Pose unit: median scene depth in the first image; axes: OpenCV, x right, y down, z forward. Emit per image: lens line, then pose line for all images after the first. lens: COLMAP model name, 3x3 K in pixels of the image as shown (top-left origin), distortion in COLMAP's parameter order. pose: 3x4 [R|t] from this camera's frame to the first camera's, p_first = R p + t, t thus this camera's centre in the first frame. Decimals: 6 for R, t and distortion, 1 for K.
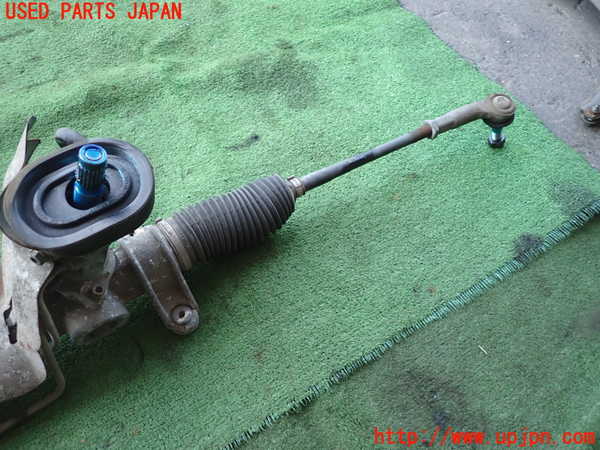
lens RADIAL K [[448.3, 0, 295.9], [0, 448.3, 225.3], [0, 0, 1]] dist [0.009929, 0.004640]
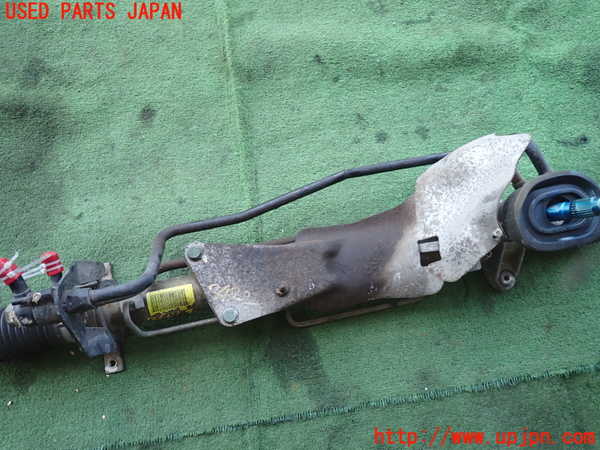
lens RADIAL K [[448.3, 0, 298.4], [0, 448.3, 224.5], [0, 0, 1]] dist [0.009929, 0.004640]
pose [[0.917526, 0.384063, -0.103162, -0.598771], [-0.342366, 0.894846, 0.286419, -0.091178], [0.202317, -0.227477, 0.952534, -0.289265]]
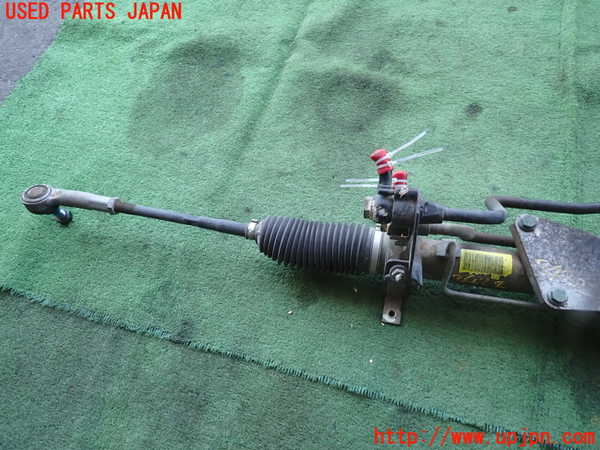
lens RADIAL K [[448.3, 0, 299.2], [0, 448.3, 222.6], [0, 0, 1]] dist [0.009929, 0.004640]
pose [[0.661277, 0.579704, -0.476083, -0.746792], [-0.538343, 0.808719, 0.236984, 0.328993], [0.522398, 0.099584, 0.846867, -0.428764]]
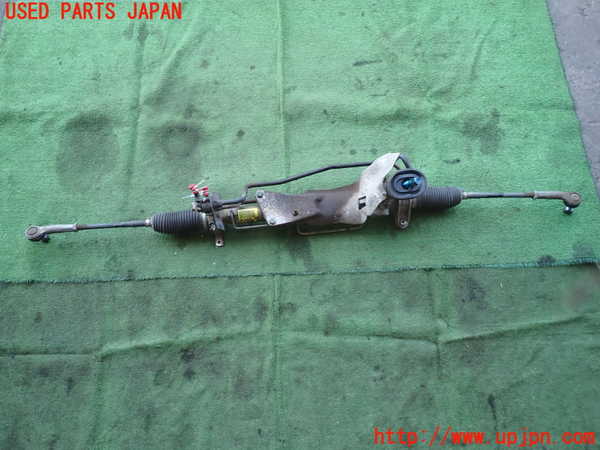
lens RADIAL K [[448.3, 0, 298.5], [0, 448.3, 226.2], [0, 0, 1]] dist [0.009929, 0.004640]
pose [[0.870217, 0.452955, -0.193787, -0.217066], [-0.391926, 0.874809, 0.284787, -0.256119], [0.298523, -0.171877, 0.938799, -1.467190]]
